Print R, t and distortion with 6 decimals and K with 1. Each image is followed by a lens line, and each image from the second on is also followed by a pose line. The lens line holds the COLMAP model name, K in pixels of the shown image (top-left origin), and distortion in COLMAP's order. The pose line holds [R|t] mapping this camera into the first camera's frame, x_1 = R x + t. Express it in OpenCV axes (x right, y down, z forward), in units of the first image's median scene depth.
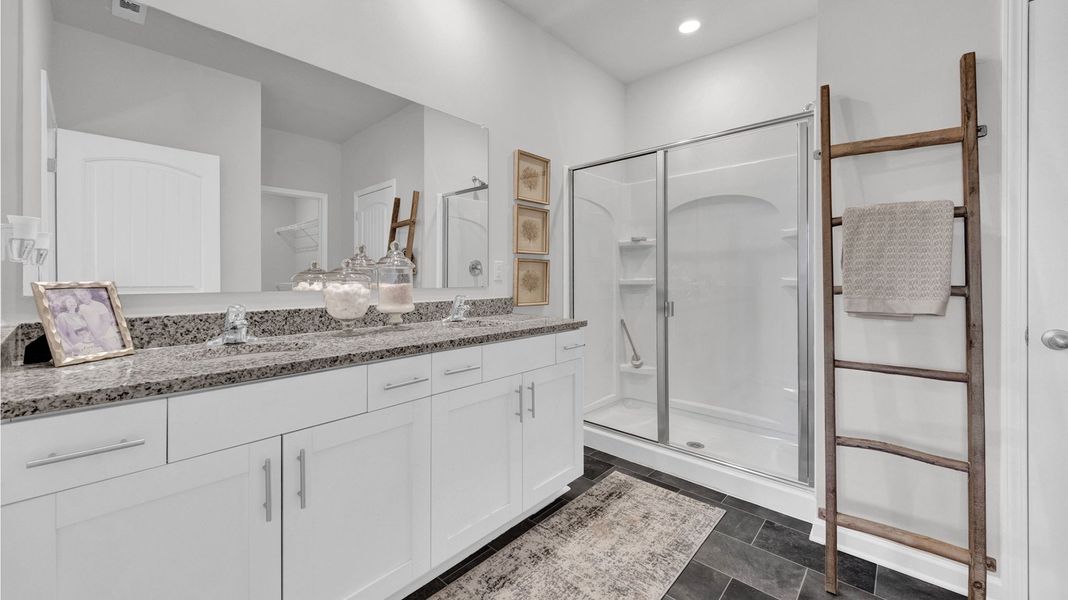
lens RADIAL K [[403.6, 0, 527.6], [0, 403.6, 270.2], [0, 0, 1]] dist [-0.000769, 0.000482]
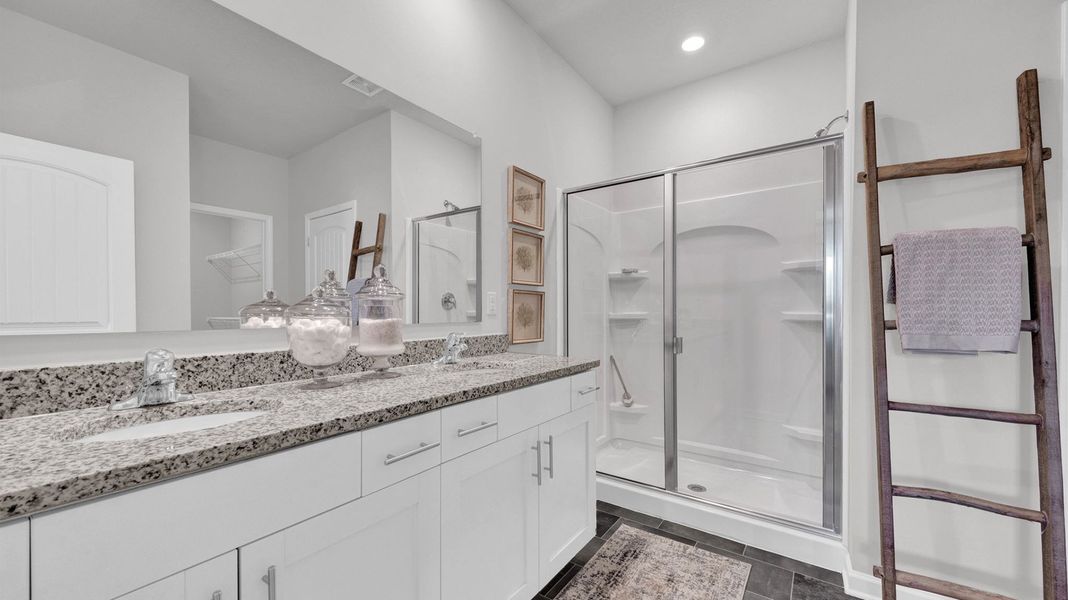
lens RADIAL K [[403.6, 0, 534.5], [0, 403.6, 307.8], [0, 0, 1]] dist [-0.000769, 0.000482]
pose [[0.991979, 0.001052, 0.126397, -0.125209], [-0.002155, 0.999961, 0.008591, 0.003990], [-0.126383, -0.008795, 0.991943, 0.169506]]
